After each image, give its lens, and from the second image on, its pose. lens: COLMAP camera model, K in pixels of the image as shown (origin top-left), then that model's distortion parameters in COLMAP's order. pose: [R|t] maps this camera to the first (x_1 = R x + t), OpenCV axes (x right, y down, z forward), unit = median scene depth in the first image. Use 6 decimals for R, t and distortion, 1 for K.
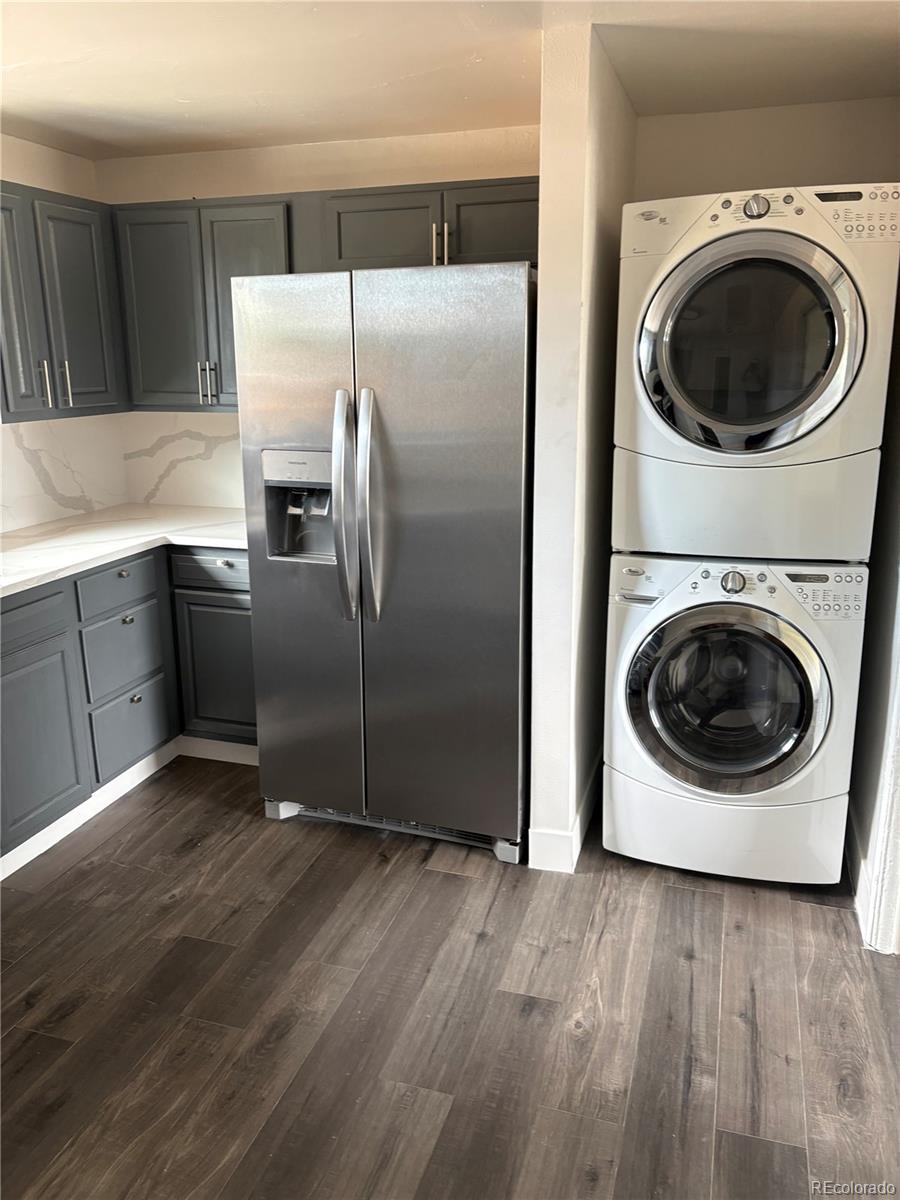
lens RADIAL K [[925.2, 0, 450.0], [0, 925.2, 600.0], [0, 0, 1]] dist [0.012828, 0.012117]
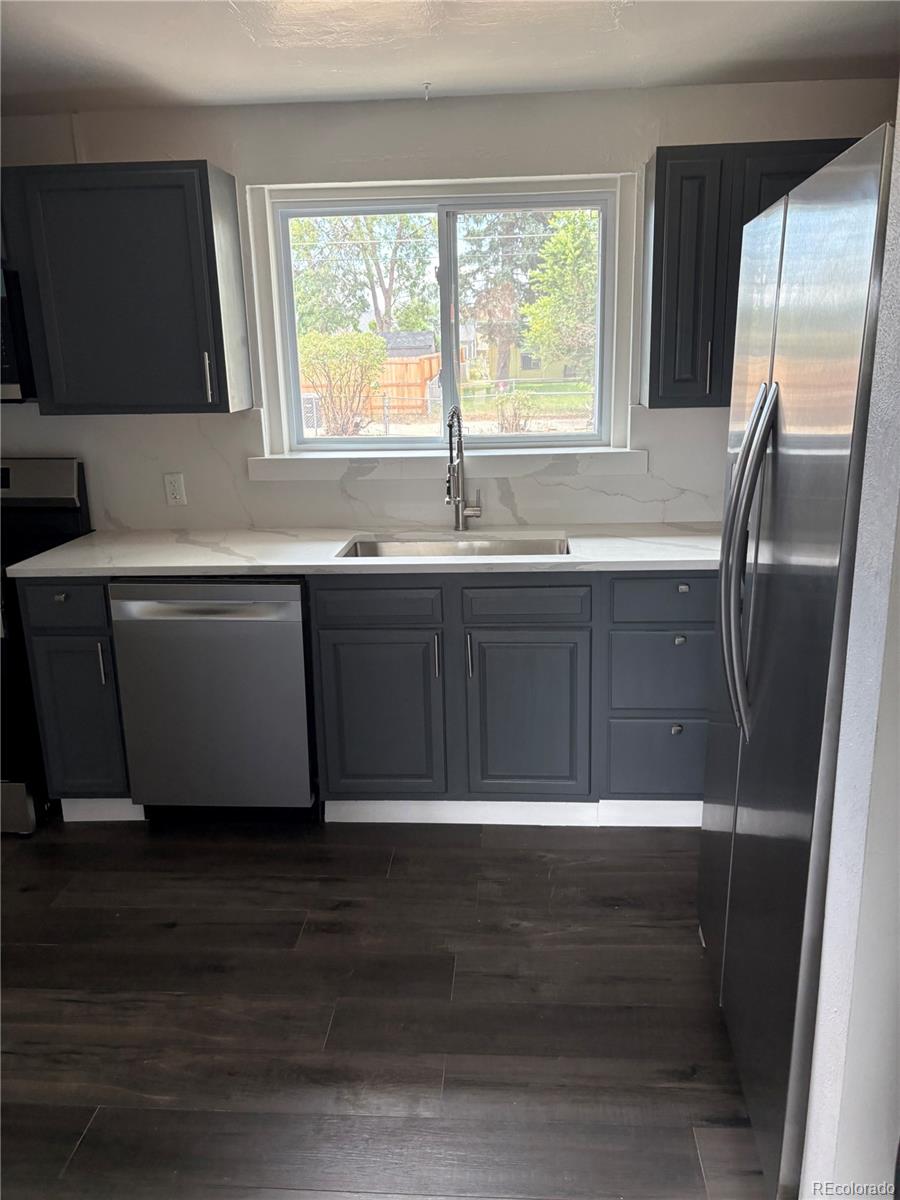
lens RADIAL K [[925.2, 0, 450.0], [0, 925.2, 600.0], [0, 0, 1]] dist [0.012828, 0.012117]
pose [[0.236147, 0.251815, -0.938522, 0.436002], [-0.227174, 0.953380, 0.198641, -0.146685], [0.944789, 0.166299, 0.282344, 0.574220]]
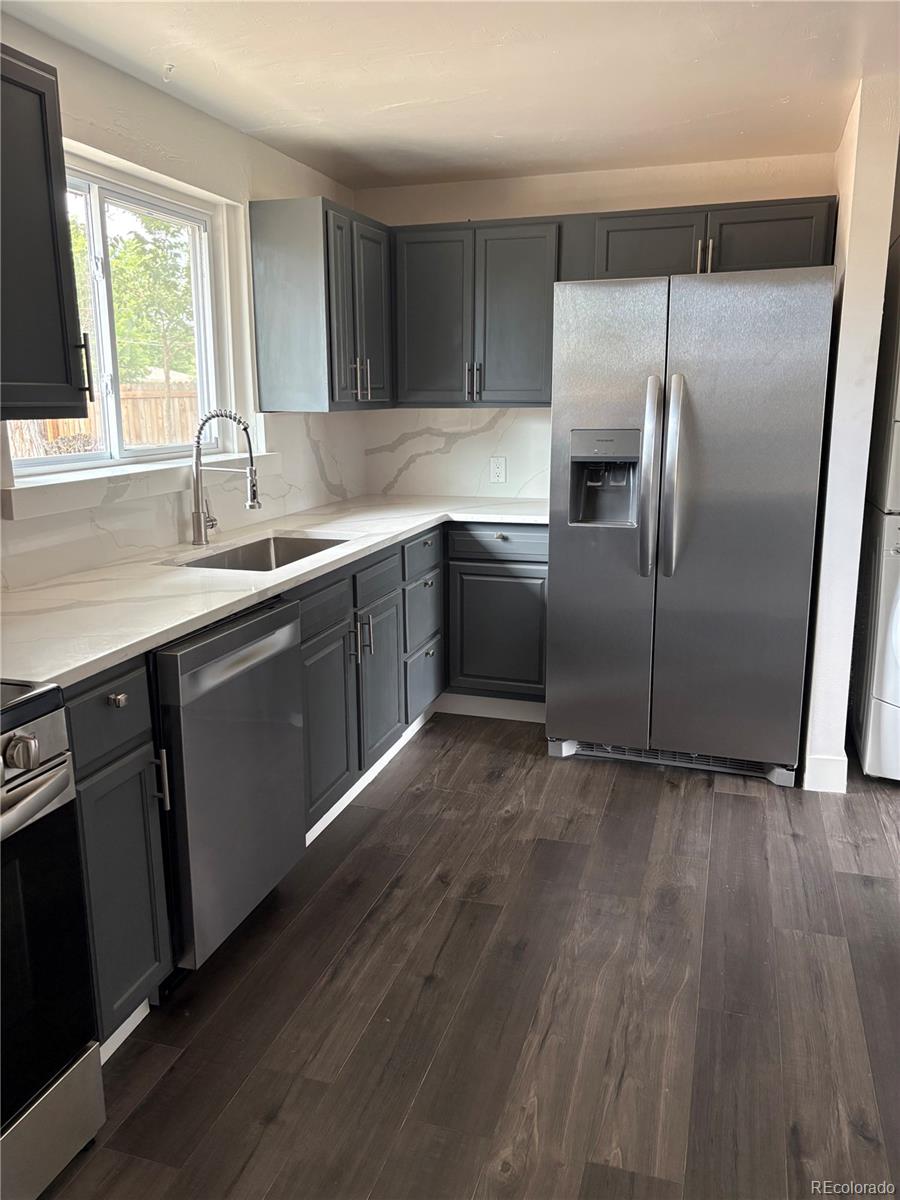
lens RADIAL K [[913.0, 0, 457.7], [0, 913.0, 607.1], [0, 0, 1]] dist [0.076081, -0.156327]
pose [[0.999906, -0.003442, 0.013286, -0.346361], [0.003864, 0.999485, -0.031850, 0.092783], [-0.013170, 0.031898, 0.999404, -0.139481]]
